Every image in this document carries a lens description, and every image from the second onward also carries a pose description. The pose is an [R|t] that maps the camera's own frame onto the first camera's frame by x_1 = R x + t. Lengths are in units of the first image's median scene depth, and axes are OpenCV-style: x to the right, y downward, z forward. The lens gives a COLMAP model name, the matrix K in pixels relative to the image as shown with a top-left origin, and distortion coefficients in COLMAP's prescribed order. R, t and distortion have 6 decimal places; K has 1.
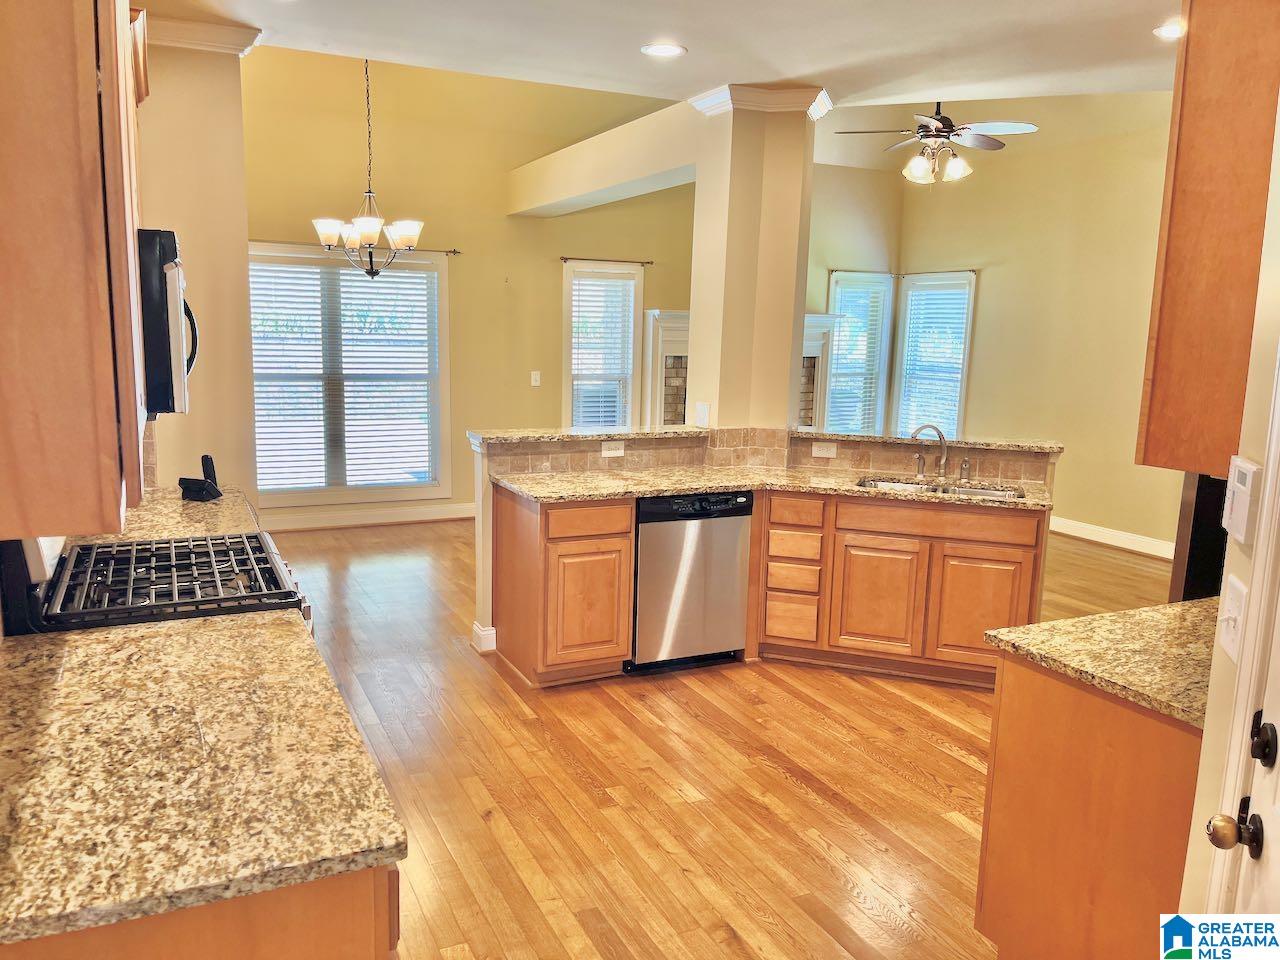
lens RADIAL K [[969.3, 0, 618.7], [0, 969.3, 481.8], [0, 0, 1]] dist [0.040334, -0.022180]
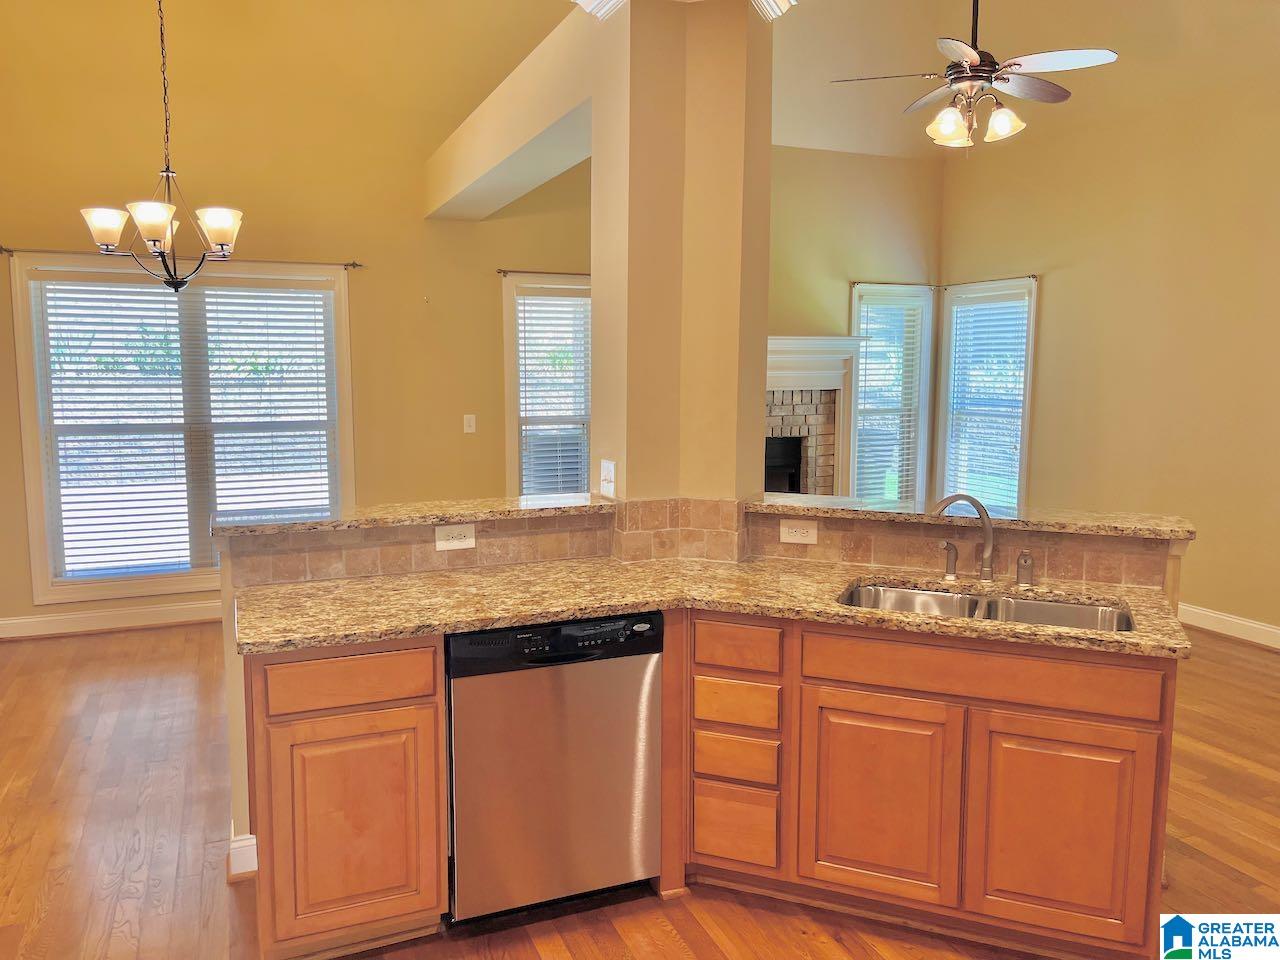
lens RADIAL K [[969.3, 0, 634.1], [0, 969.3, 474.3], [0, 0, 1]] dist [0.040334, -0.022180]
pose [[0.998670, -0.015892, -0.049055, 0.140781], [0.013487, 0.998709, -0.048975, -0.042239], [0.049770, 0.048248, 0.997595, 0.373415]]
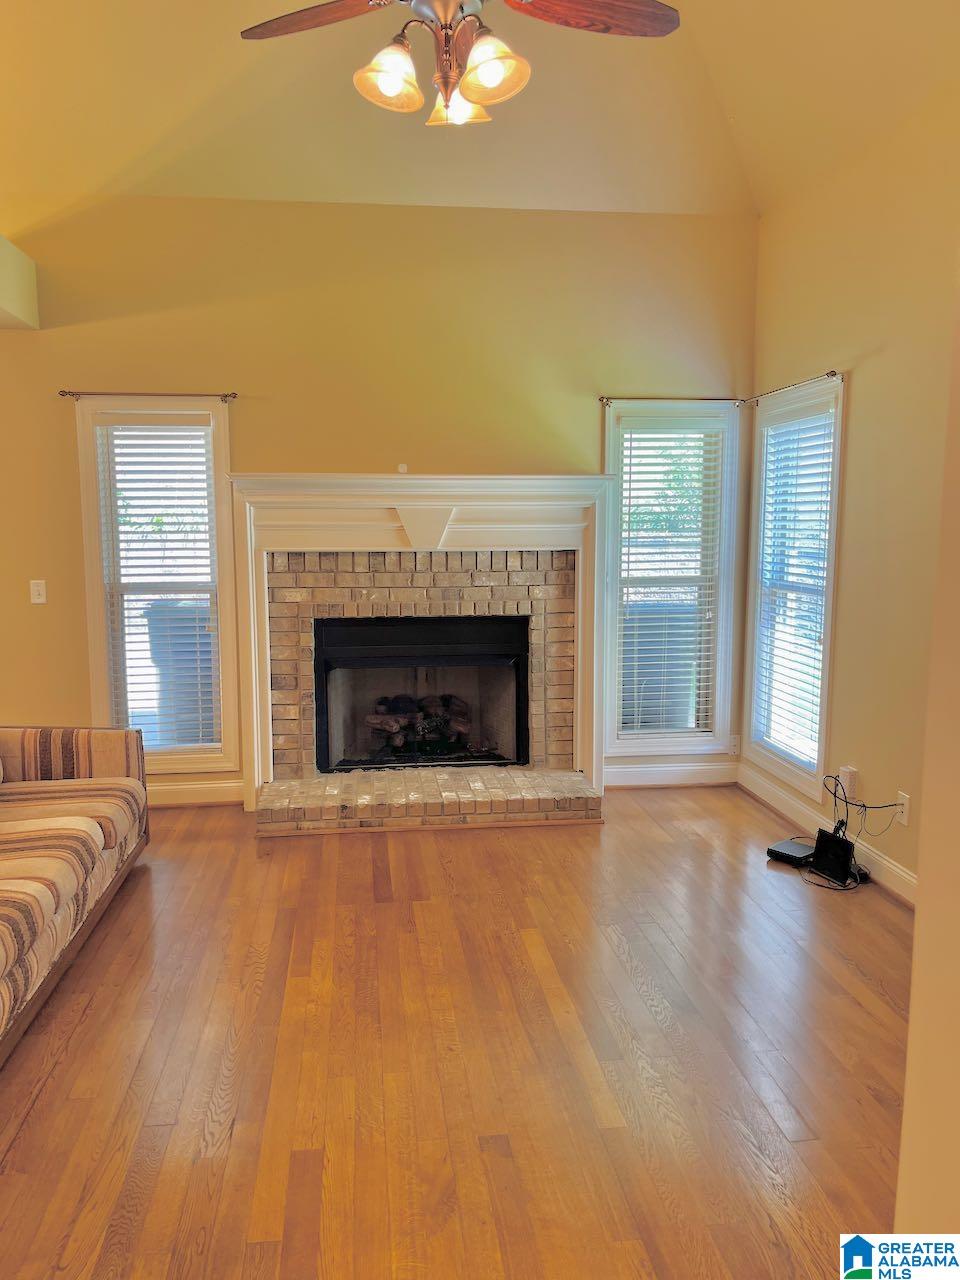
lens RADIAL K [[969.3, 0, 477.5], [0, 969.3, 643.1], [0, 0, 1]] dist [0.040334, -0.022180]
pose [[0.947295, 0.015118, -0.320005, 0.619442], [-0.028076, 0.998960, -0.035917, -0.098937], [0.319129, 0.043008, 0.946735, 0.839119]]
